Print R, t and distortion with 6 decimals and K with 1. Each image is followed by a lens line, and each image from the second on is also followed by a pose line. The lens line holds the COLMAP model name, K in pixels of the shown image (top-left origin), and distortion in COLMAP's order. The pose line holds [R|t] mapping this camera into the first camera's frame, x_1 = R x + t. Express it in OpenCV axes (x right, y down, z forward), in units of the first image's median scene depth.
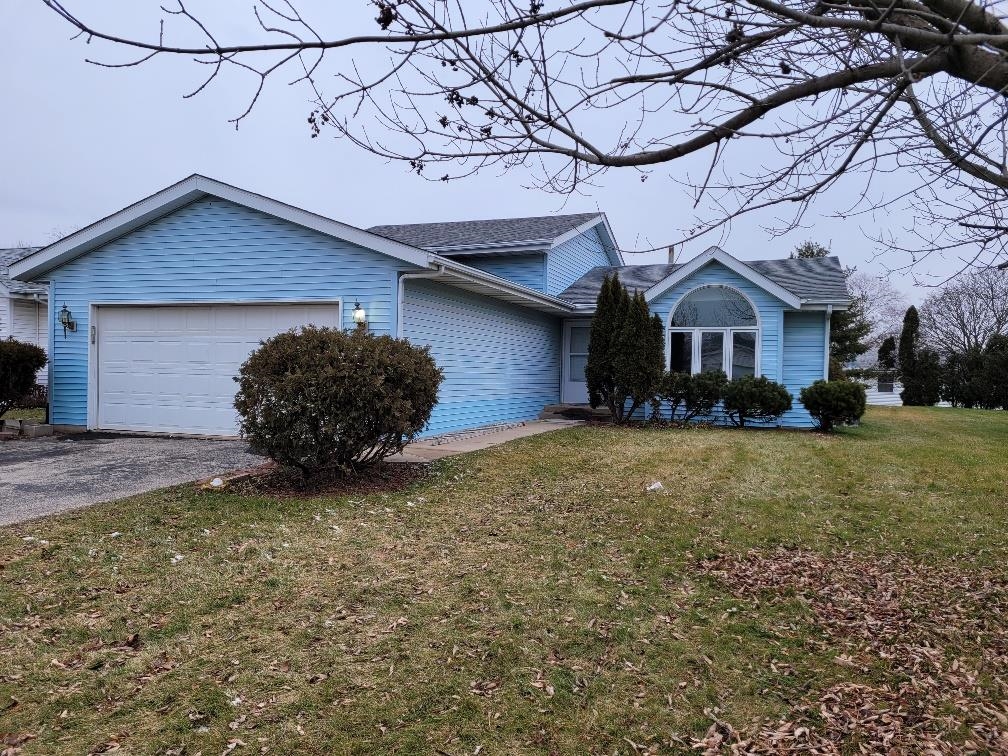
lens RADIAL K [[765.2, 0, 504.8], [0, 765.2, 379.5], [0, 0, 1]] dist [0.036813, 0.001728]
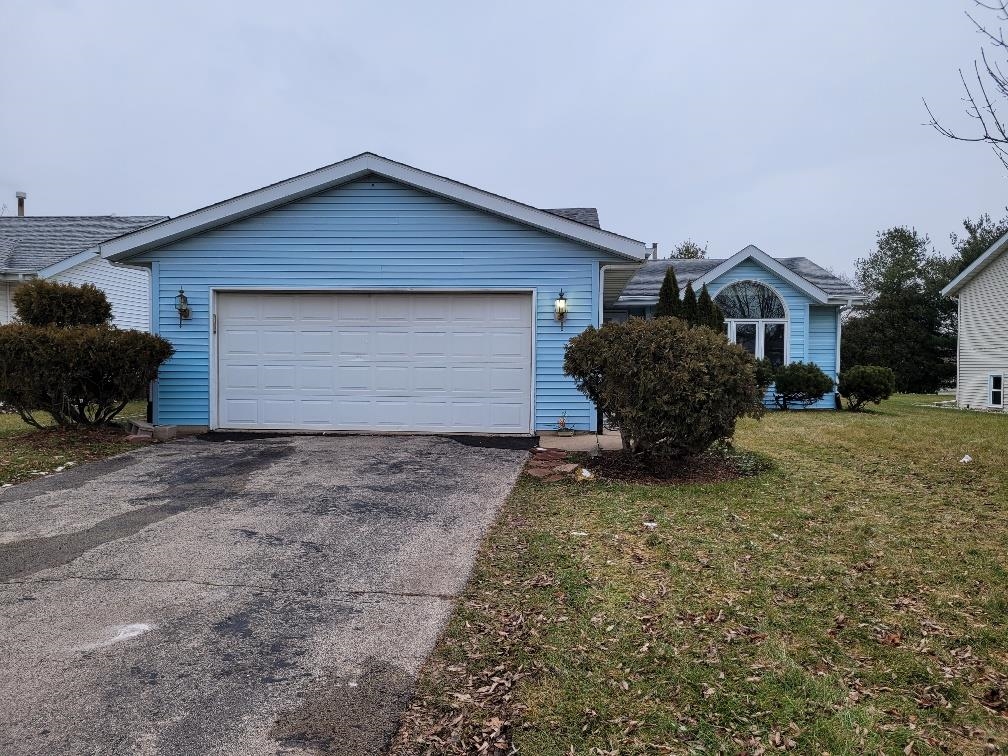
lens RADIAL K [[765.2, 0, 504.4], [0, 765.2, 376.2], [0, 0, 1]] dist [0.036813, 0.001728]
pose [[0.962309, -0.013955, 0.271601, -0.450091], [0.012079, 0.999890, 0.008579, -0.000573], [-0.271691, -0.004975, 0.962372, 0.052081]]
